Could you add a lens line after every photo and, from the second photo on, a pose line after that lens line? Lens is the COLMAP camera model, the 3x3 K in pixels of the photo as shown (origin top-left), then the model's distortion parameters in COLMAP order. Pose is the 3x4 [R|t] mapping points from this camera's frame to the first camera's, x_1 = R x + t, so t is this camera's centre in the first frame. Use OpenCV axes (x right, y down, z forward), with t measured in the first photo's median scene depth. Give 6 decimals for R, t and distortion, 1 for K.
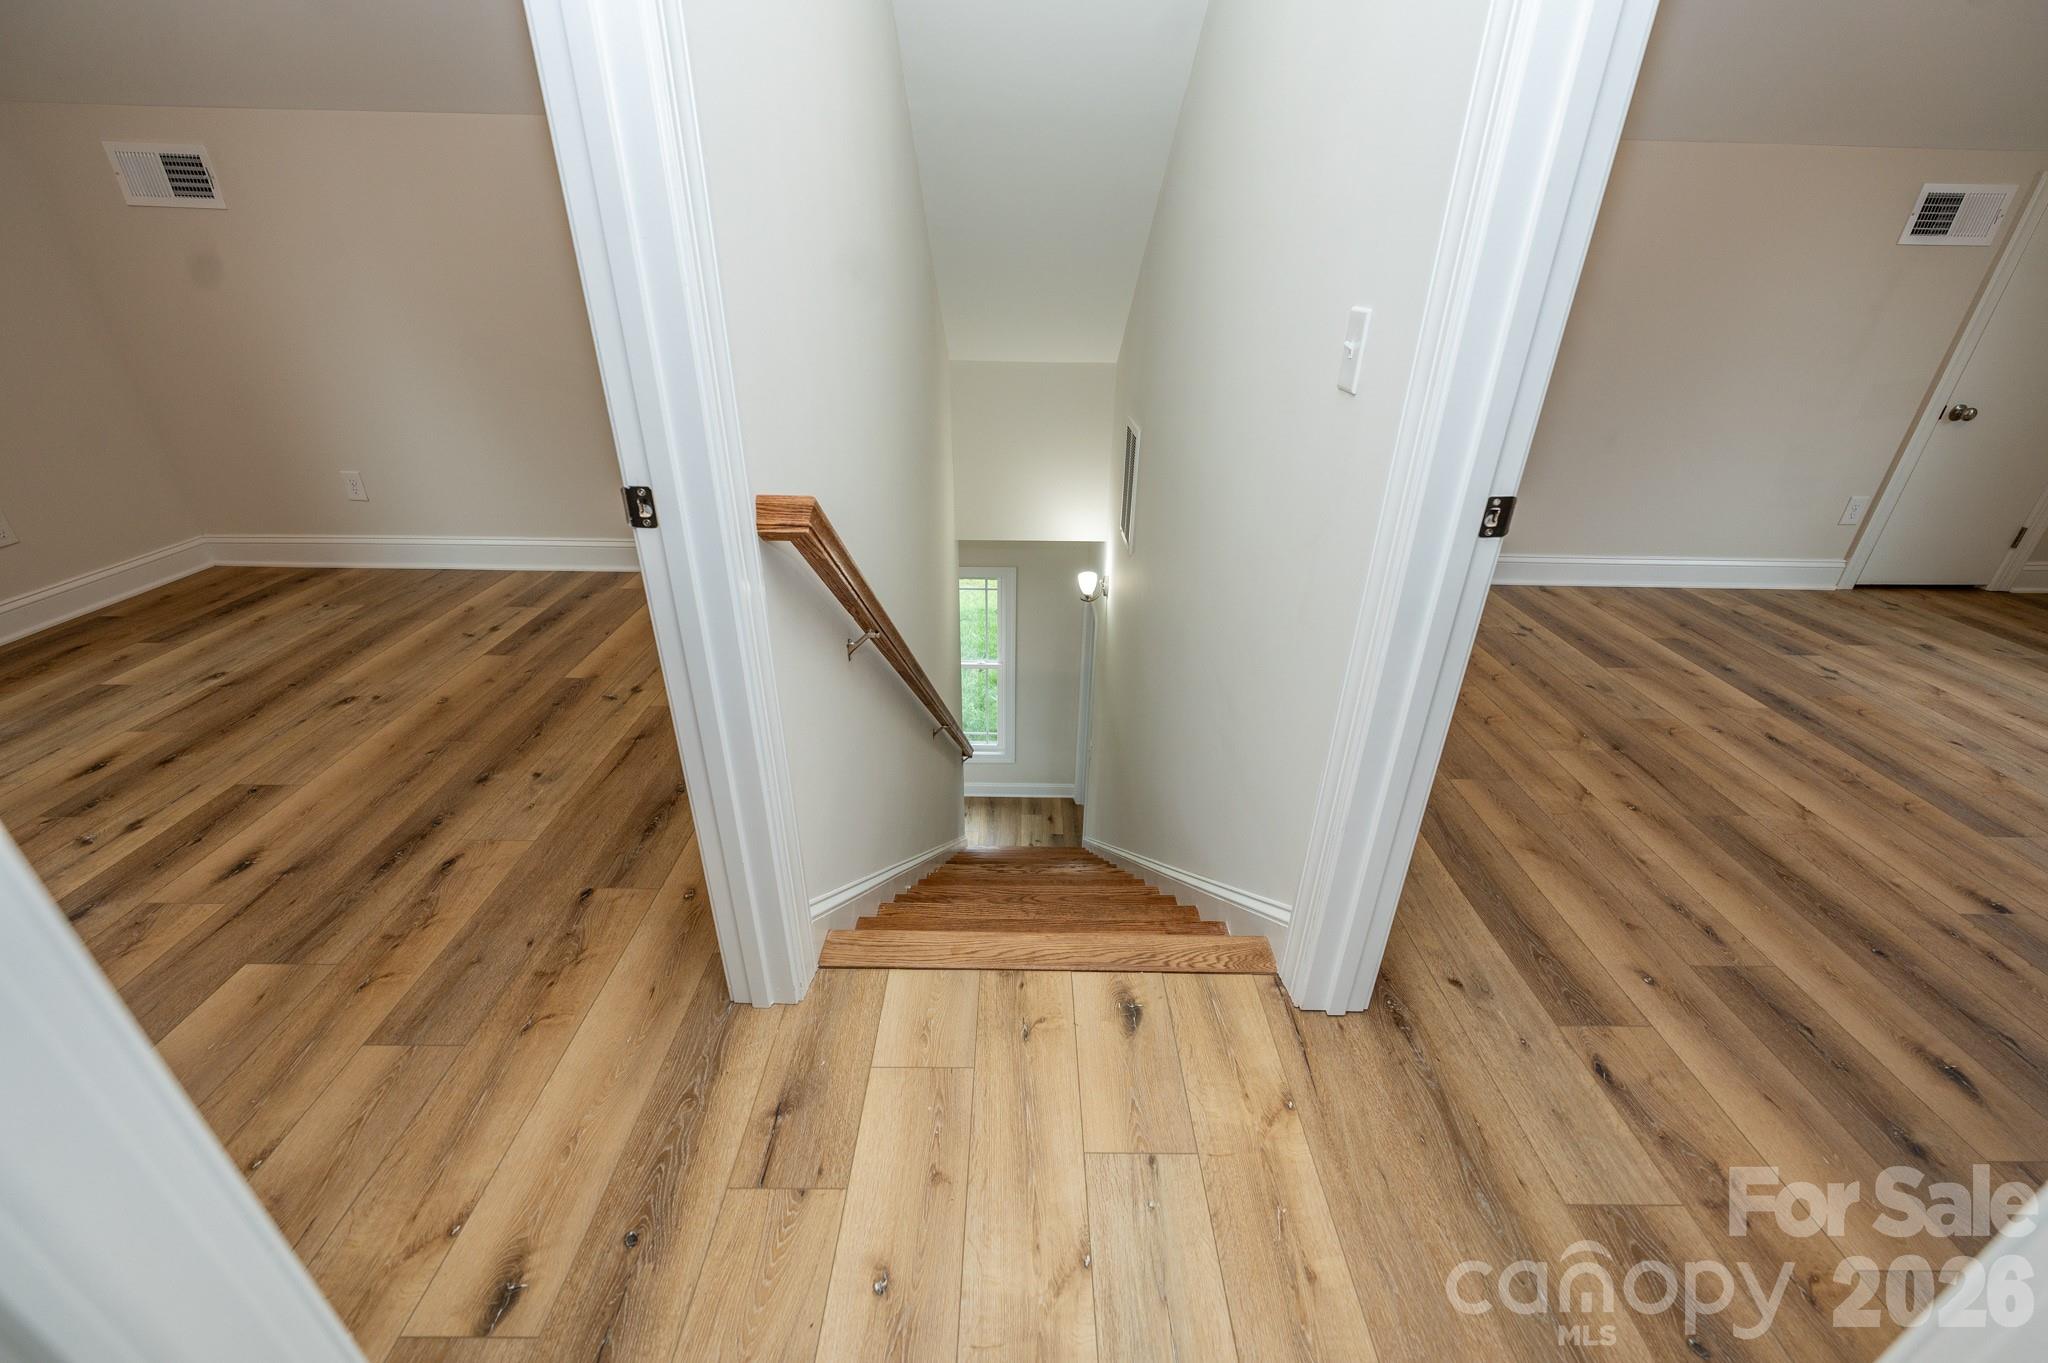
lens RADIAL K [[817.7, 0, 1025.9], [0, 817.7, 677.5], [0, 0, 1]] dist [-0.000068, -0.000025]
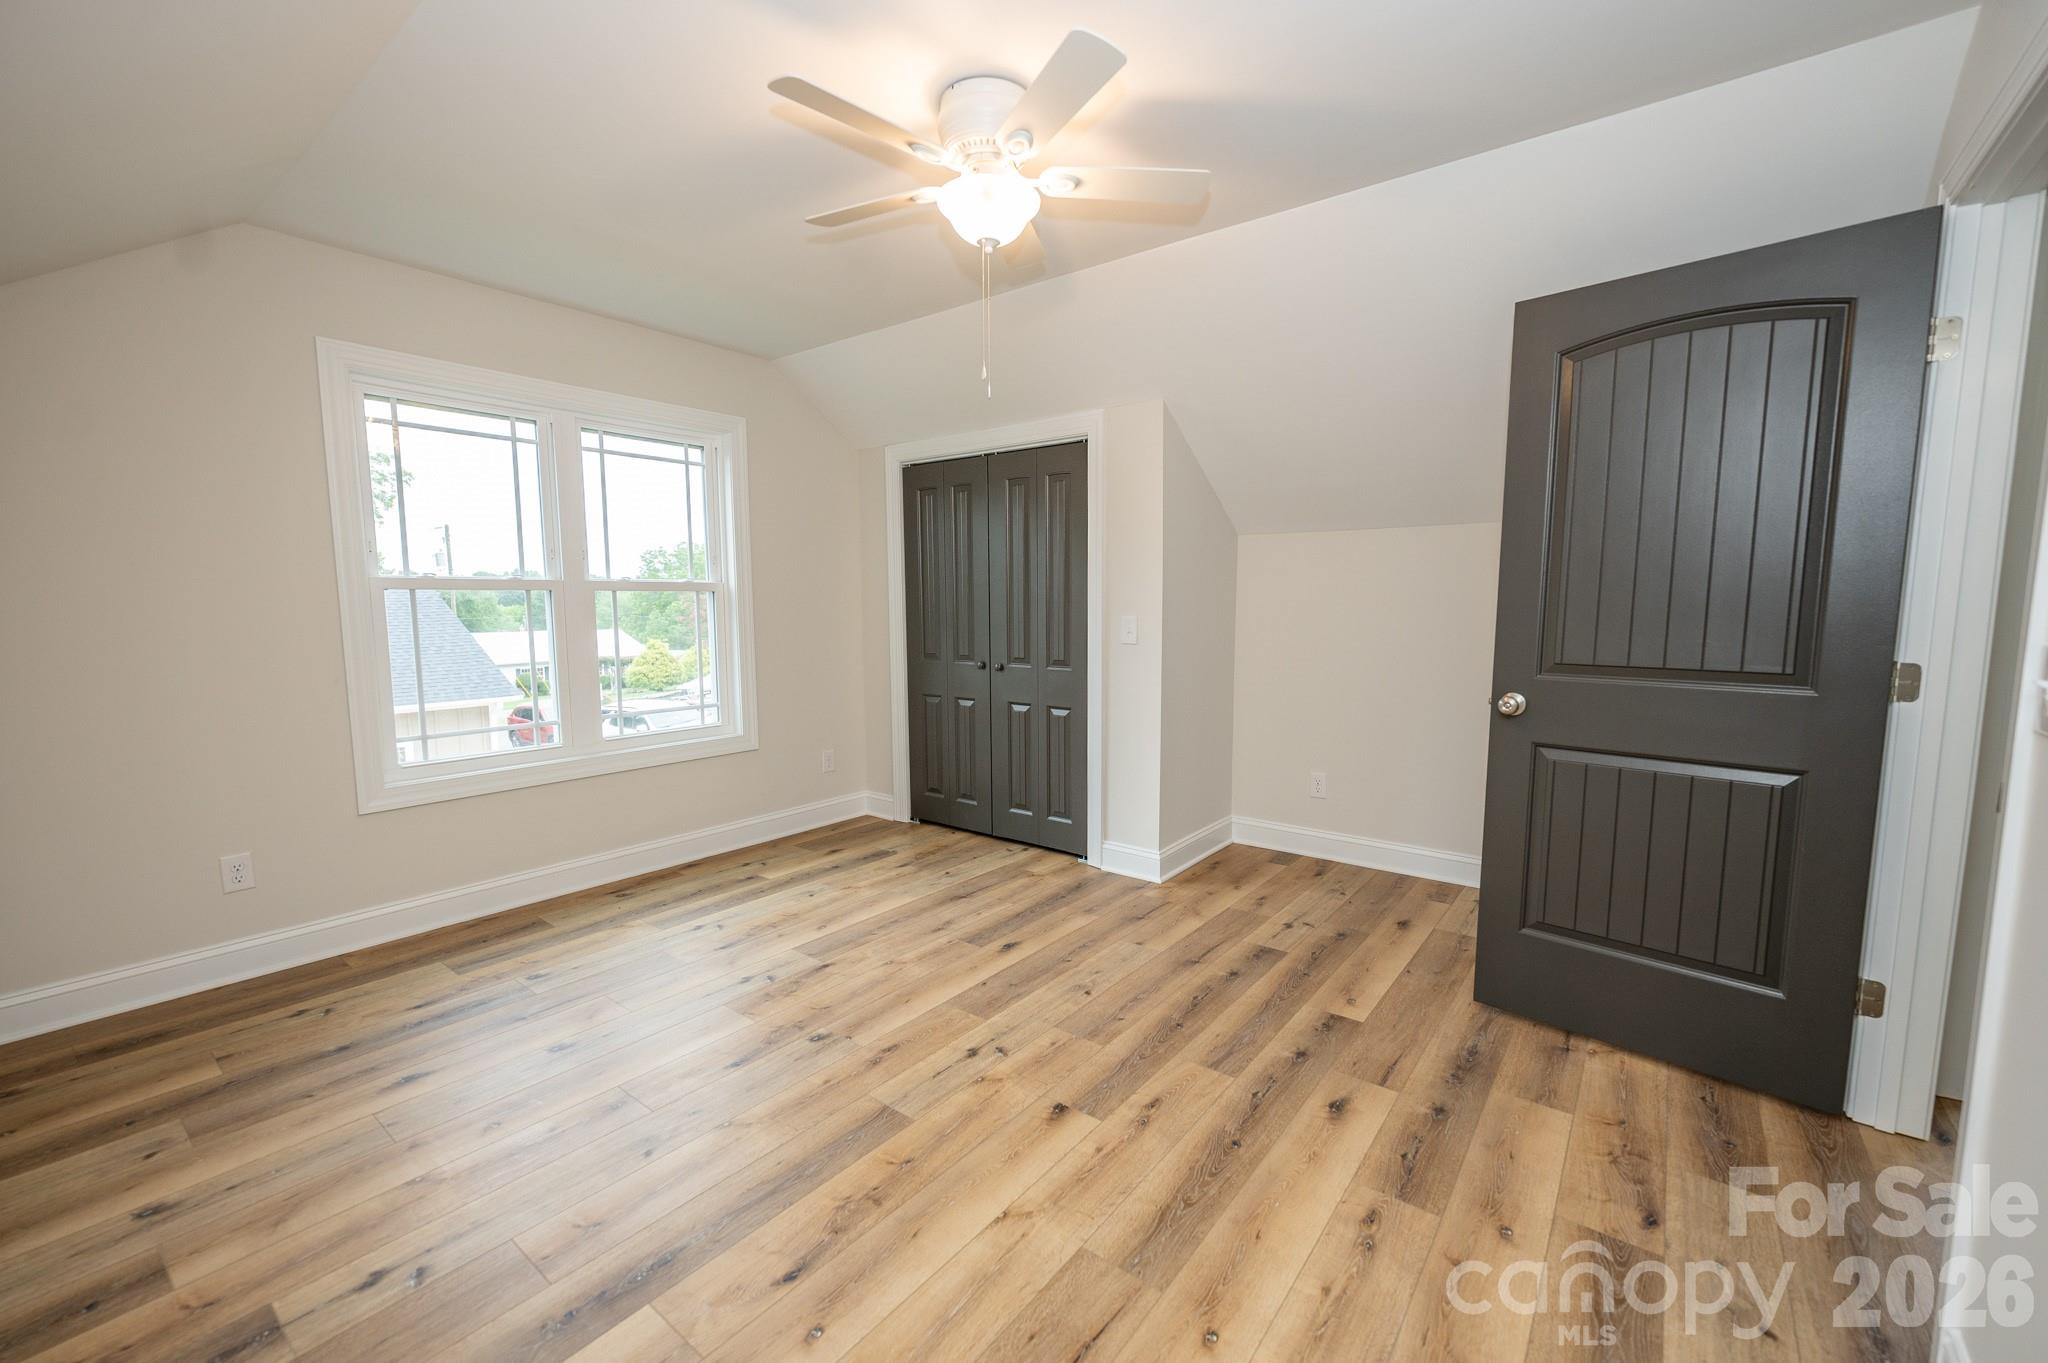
lens RADIAL K [[817.7, 0, 1025.9], [0, 817.7, 677.5], [0, 0, 1]] dist [-0.000068, -0.000025]
pose [[-0.782677, -0.072048, 0.618245, 0.395249], [0.270815, 0.854915, 0.442471, -0.500557], [-0.560425, 0.513741, -0.649610, 0.994595]]
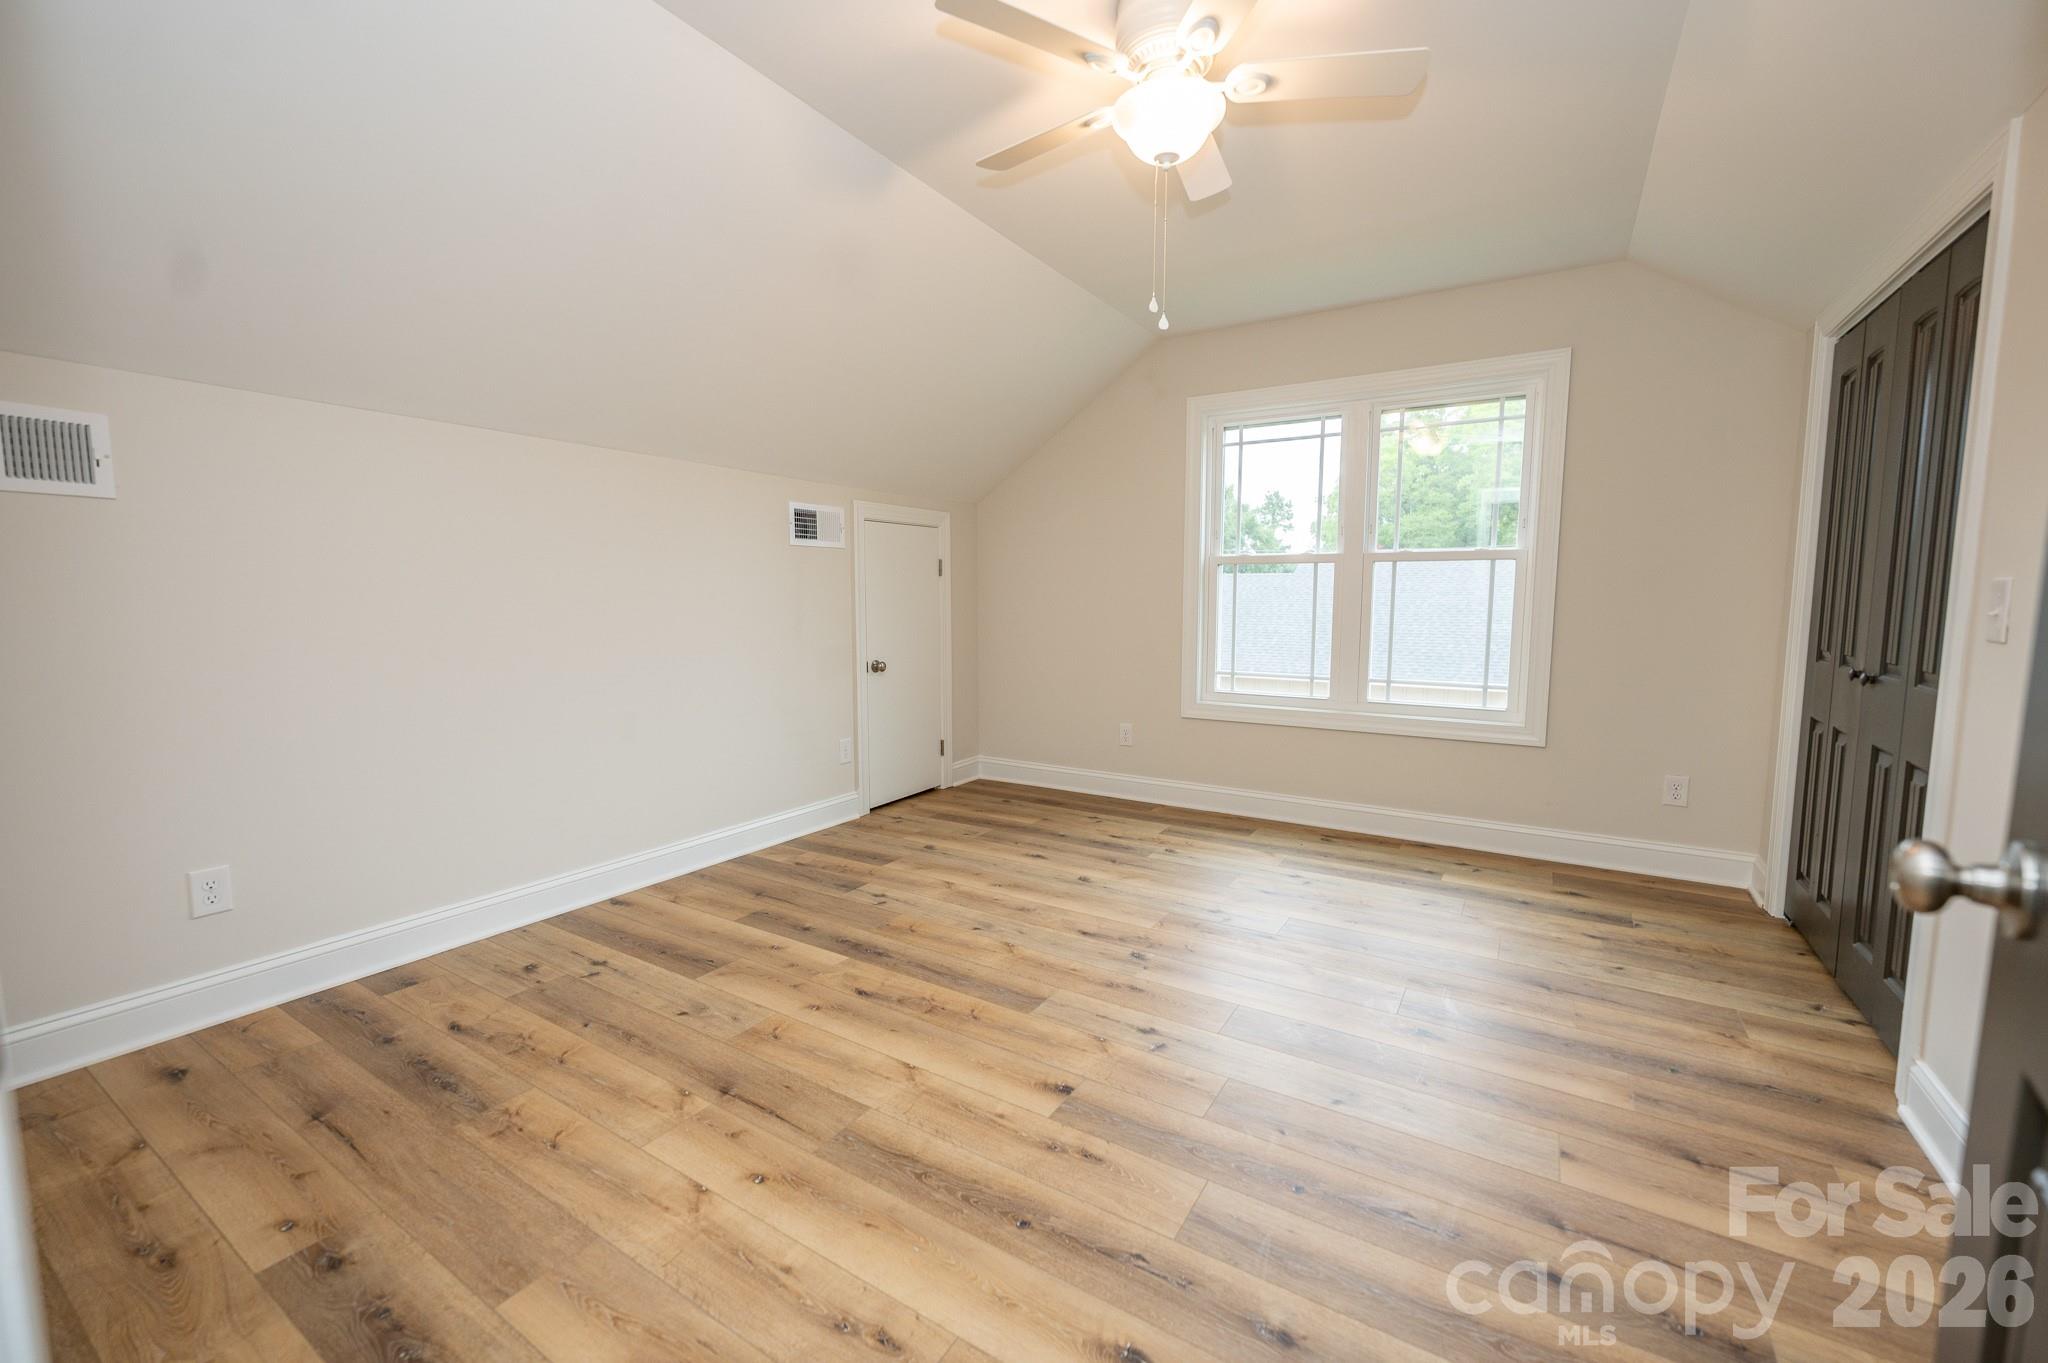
lens RADIAL K [[827.2, 0, 1037.5], [0, 827.2, 660.4], [0, 0, 1]] dist [-0.001259, -0.000175]
pose [[0.525771, -0.084375, 0.846431, 0.219590], [0.389364, 0.908574, -0.151289, -0.048361], [-0.756281, 0.409114, 0.510554, 0.178539]]
